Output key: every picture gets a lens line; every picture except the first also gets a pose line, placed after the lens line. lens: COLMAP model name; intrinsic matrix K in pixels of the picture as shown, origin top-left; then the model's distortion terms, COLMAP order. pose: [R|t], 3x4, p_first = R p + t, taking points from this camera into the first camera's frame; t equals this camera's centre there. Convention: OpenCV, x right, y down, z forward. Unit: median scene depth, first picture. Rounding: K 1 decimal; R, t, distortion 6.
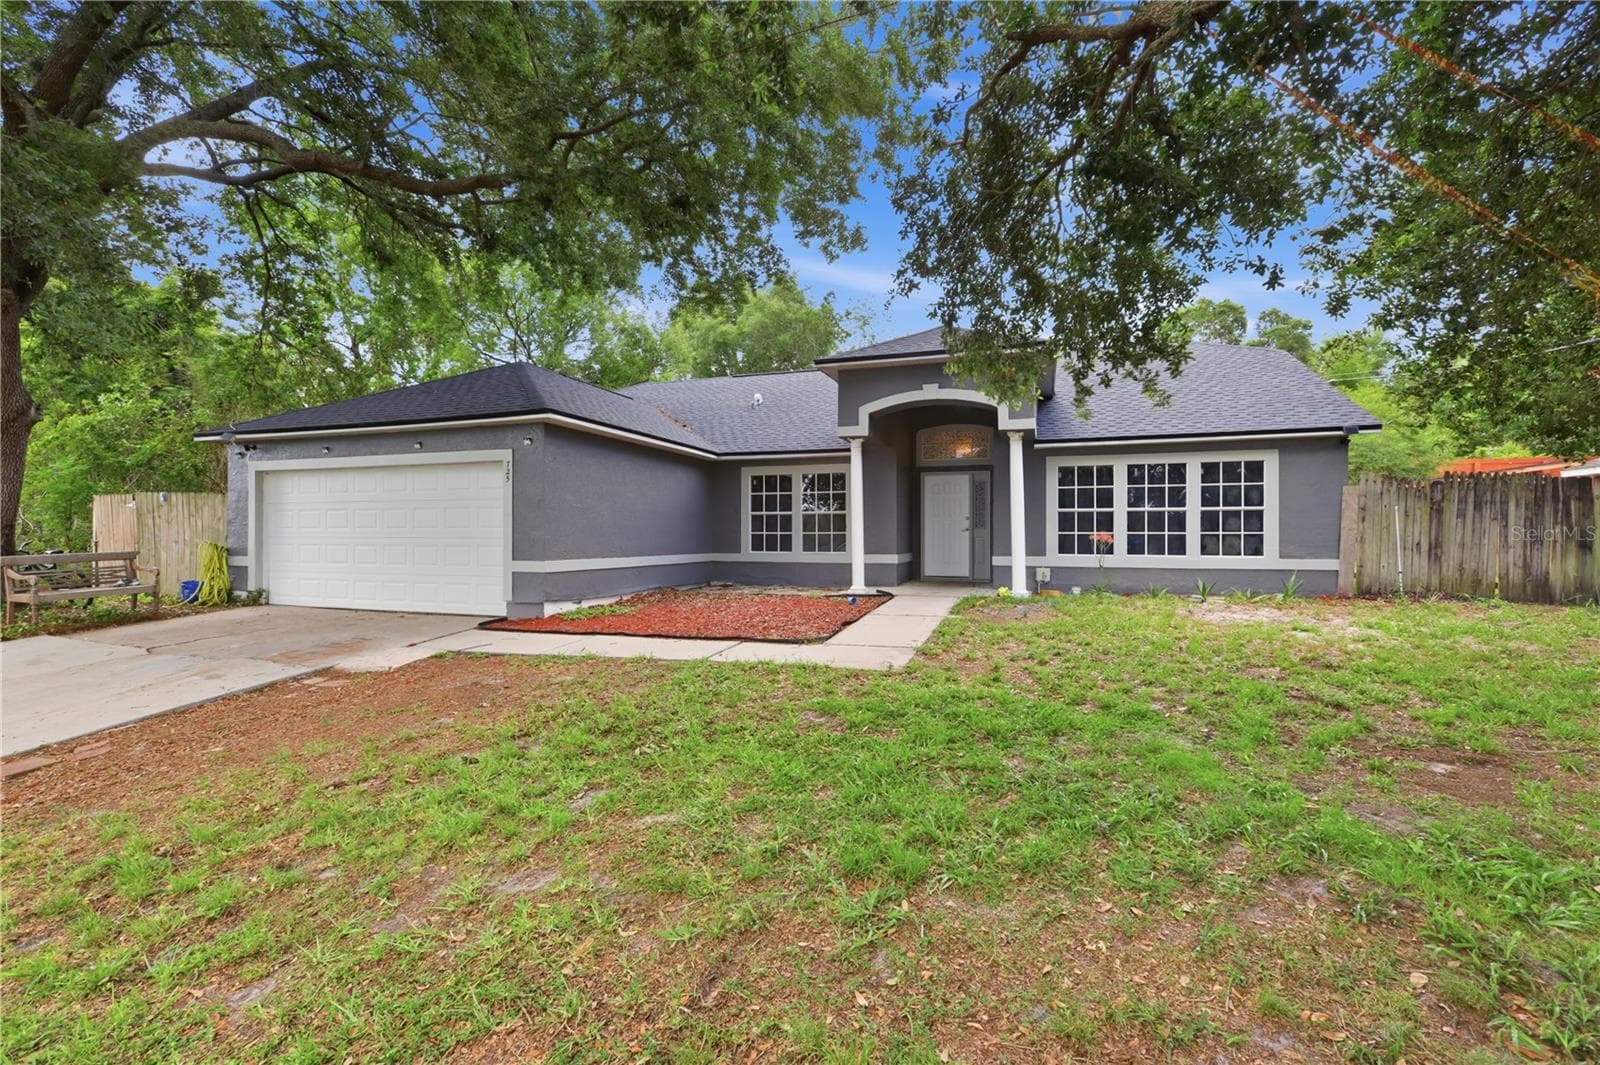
lens RADIAL K [[698.5, 0, 800.0], [0, 698.5, 532.5], [0, 0, 1]] dist [0.000533, 0.000059]
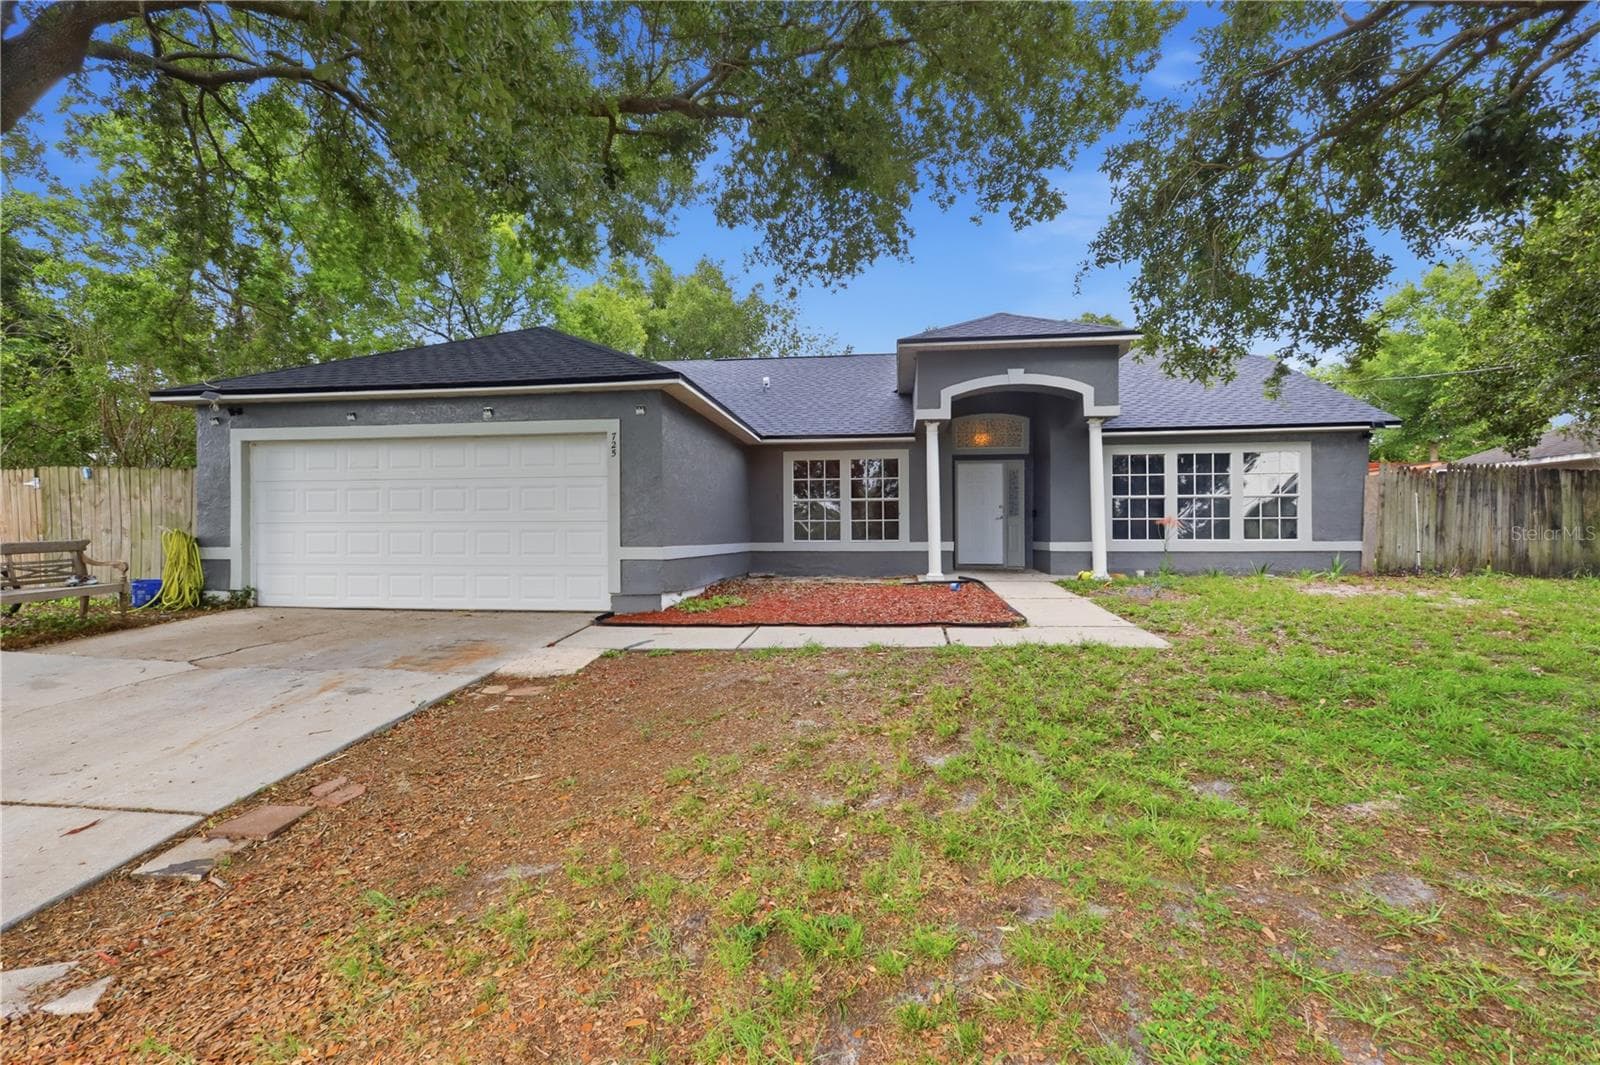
lens RADIAL K [[698.5, 0, 800.0], [0, 698.5, 532.5], [0, 0, 1]] dist [0.000533, 0.000059]
pose [[0.979638, -0.003906, 0.200733, -0.307816], [0.003764, 0.999992, 0.001087, 0.018605], [-0.200736, -0.000310, 0.979645, 0.083092]]
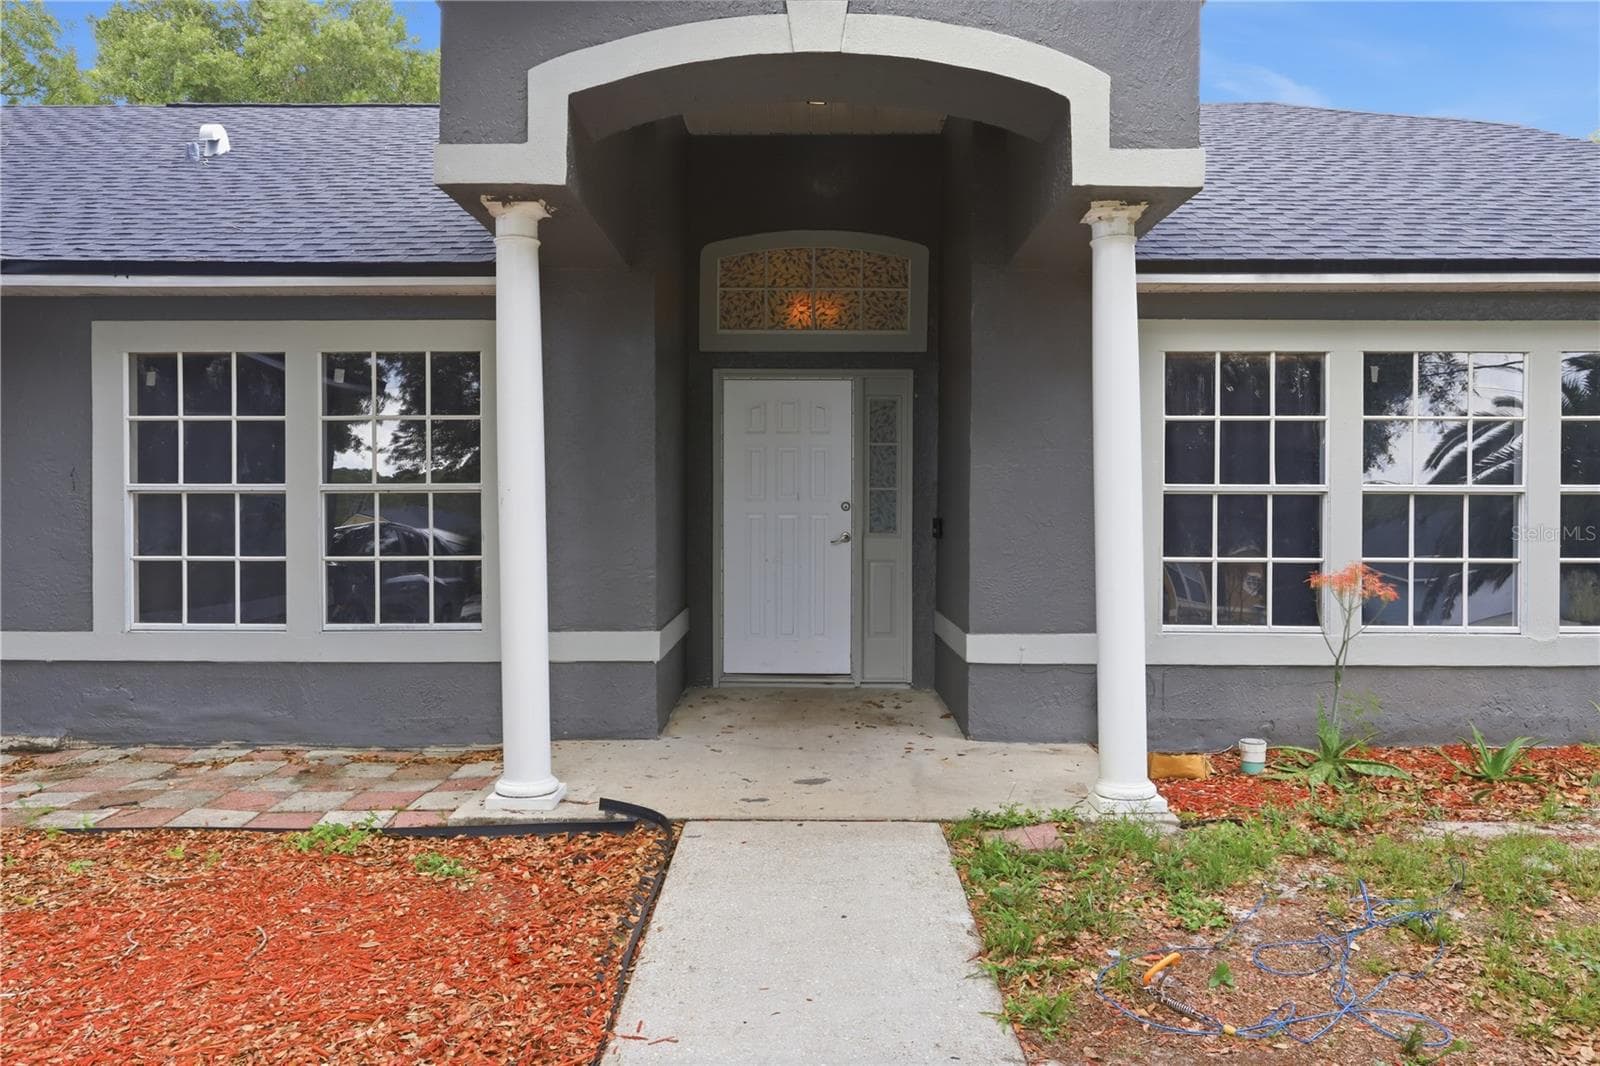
lens RADIAL K [[1107.5, 0, 800.0], [0, 1107.5, 533.0], [0, 0, 1]] dist [0.001586, -0.000333]
pose [[0.946833, -0.006868, 0.321652, 0.049179], [-0.001262, 0.999685, 0.025062, -0.025253], [-0.321723, -0.024135, 0.946526, 0.601527]]
